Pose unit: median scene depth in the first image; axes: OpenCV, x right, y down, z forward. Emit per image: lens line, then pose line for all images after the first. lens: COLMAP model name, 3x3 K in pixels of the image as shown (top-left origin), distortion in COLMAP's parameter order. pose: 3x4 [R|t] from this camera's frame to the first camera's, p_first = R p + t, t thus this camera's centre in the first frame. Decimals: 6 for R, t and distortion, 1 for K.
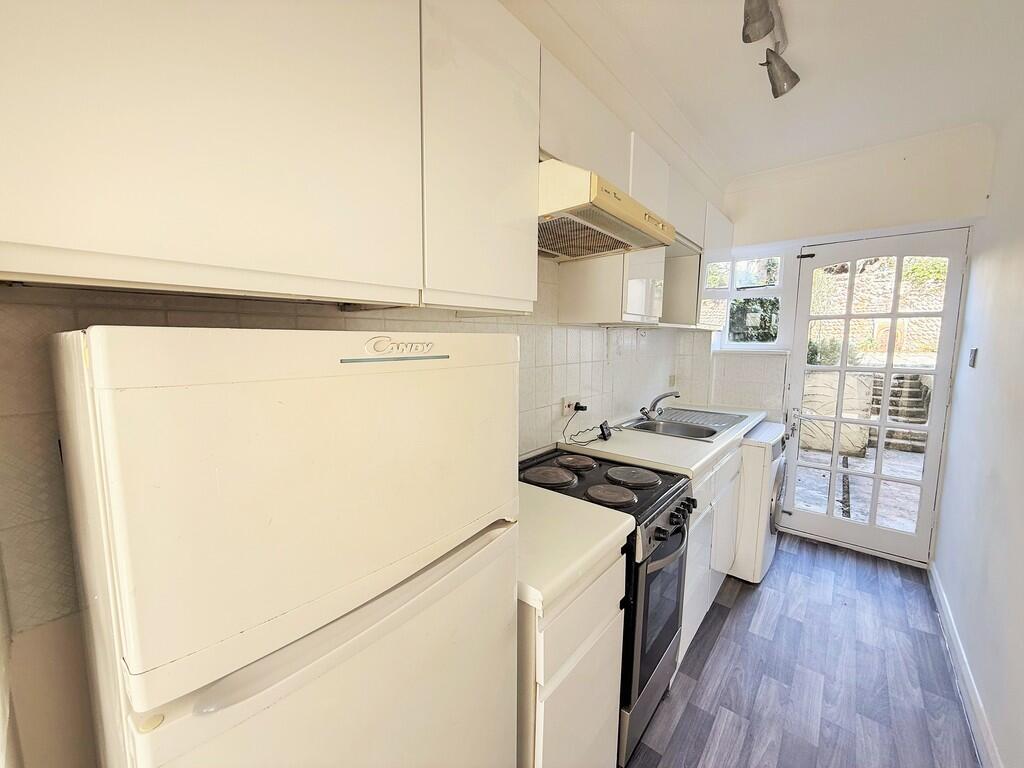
lens RADIAL K [[406.7, 0, 510.1], [0, 406.7, 386.5], [0, 0, 1]] dist [-0.000021, 0.000054]
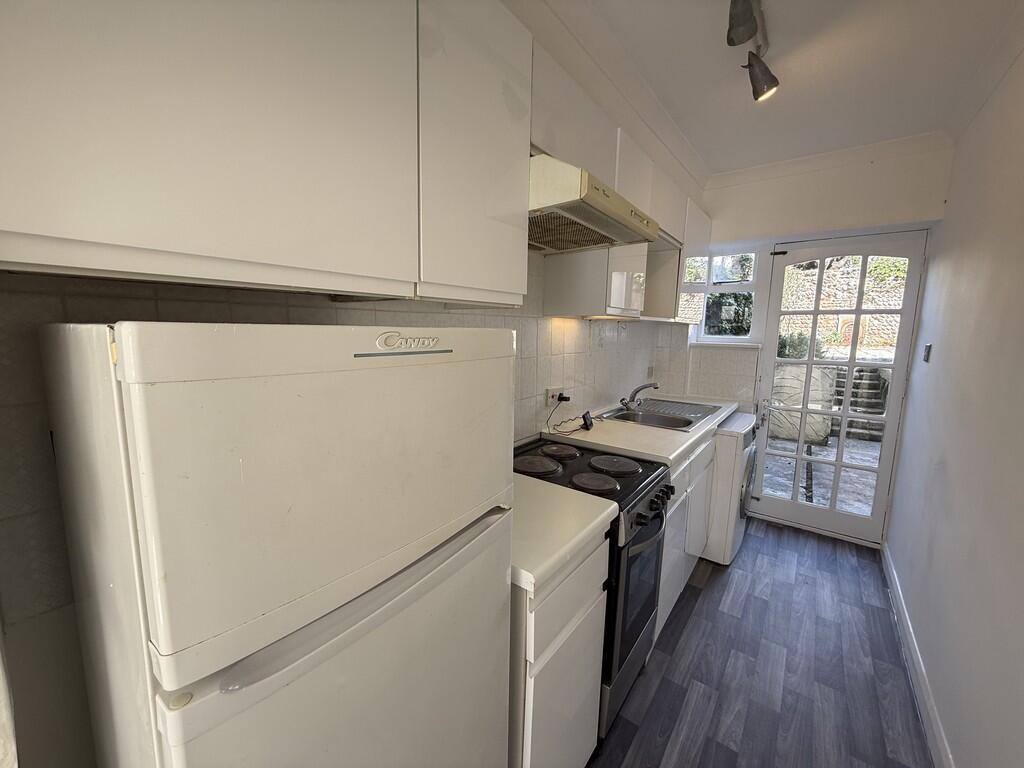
lens RADIAL K [[406.7, 0, 510.2], [0, 406.7, 387.0], [0, 0, 1]] dist [-0.000021, 0.000054]
pose [[0.998530, 0.004825, 0.053993, -0.019461], [-0.006270, 0.999626, 0.026624, -0.003299], [-0.053844, -0.026923, 0.998186, -0.015114]]
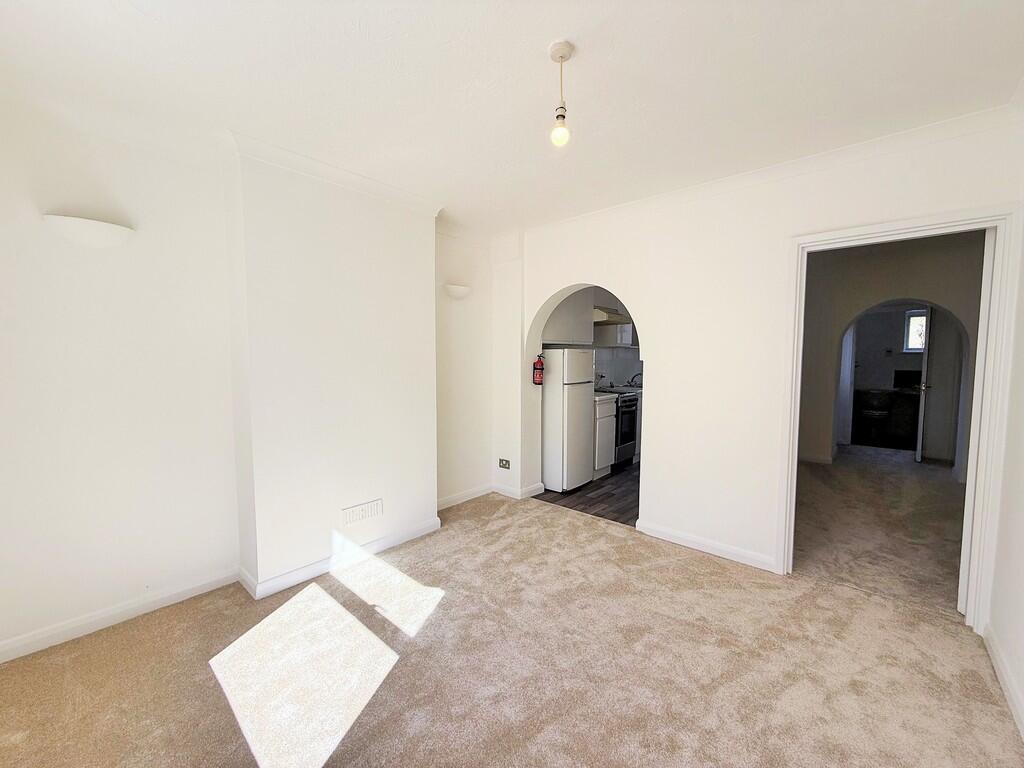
lens RADIAL K [[406.7, 0, 510.7], [0, 406.7, 385.4], [0, 0, 1]] dist [-0.000021, 0.000054]
pose [[0.999631, 0.003016, -0.027008, -0.447418], [-0.004340, 0.998784, -0.049108, 0.294038], [0.026827, 0.049207, 0.998428, -2.102824]]
